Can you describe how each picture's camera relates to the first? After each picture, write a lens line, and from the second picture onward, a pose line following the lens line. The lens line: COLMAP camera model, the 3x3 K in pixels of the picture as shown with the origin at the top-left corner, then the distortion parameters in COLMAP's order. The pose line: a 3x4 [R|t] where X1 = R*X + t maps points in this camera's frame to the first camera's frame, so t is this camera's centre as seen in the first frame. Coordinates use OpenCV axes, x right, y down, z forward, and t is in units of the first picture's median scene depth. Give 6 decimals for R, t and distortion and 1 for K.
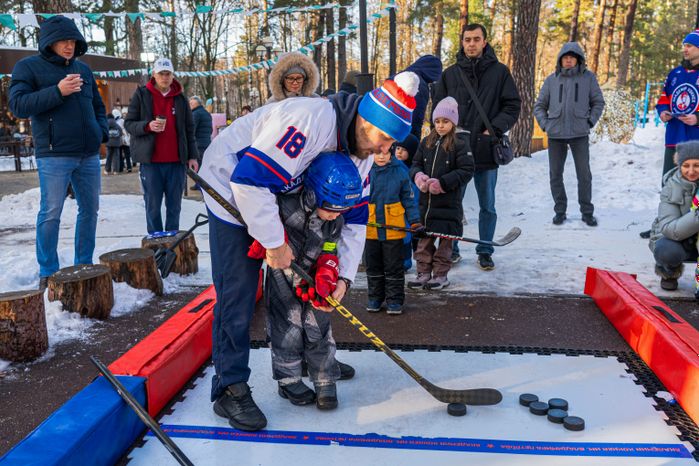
lens RADIAL K [[703.8, 0, 350.4], [0, 703.8, 234.5], [0, 0, 1]] dist [0.025619, 0.000000]
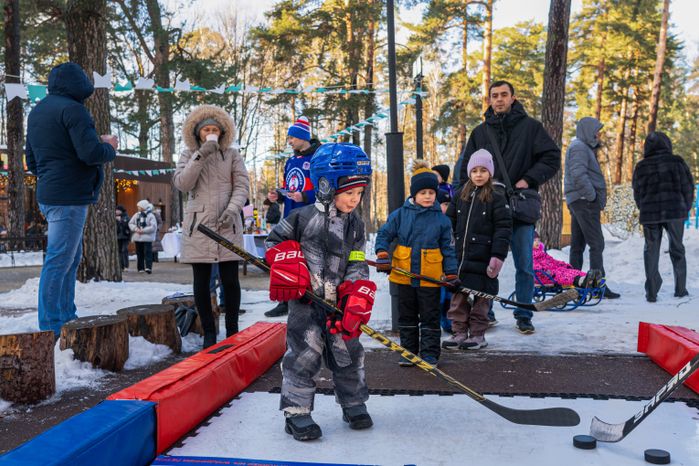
lens RADIAL K [[703.8, 0, 347.5], [0, 703.8, 231.2], [0, 0, 1]] dist [0.025619, 0.000000]
pose [[0.999275, 0.002526, -0.037998, -0.008730], [-0.008742, 0.986368, -0.164321, 0.078719], [0.037065, 0.164534, 0.985675, 0.055199]]
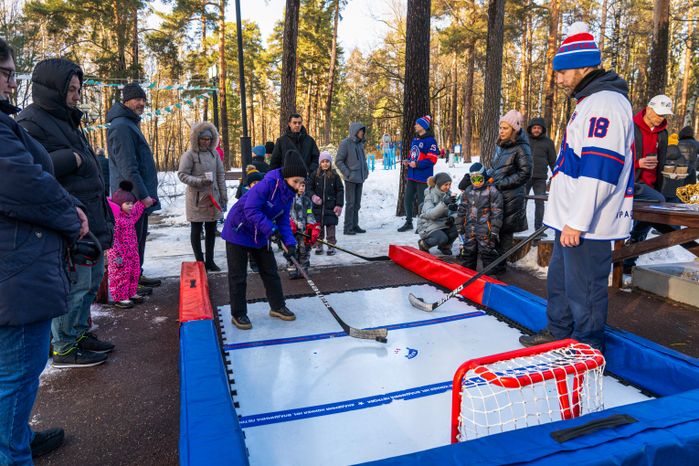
lens RADIAL K [[488.6, 0, 350.6], [0, 488.6, 229.7], [0, 0, 1]] dist [0.012881, 0.000864]
pose [[0.906137, -0.056509, 0.419194, -0.274937], [0.069042, 0.997504, -0.014776, 0.013933], [-0.417312, 0.042331, 0.907777, -0.155796]]
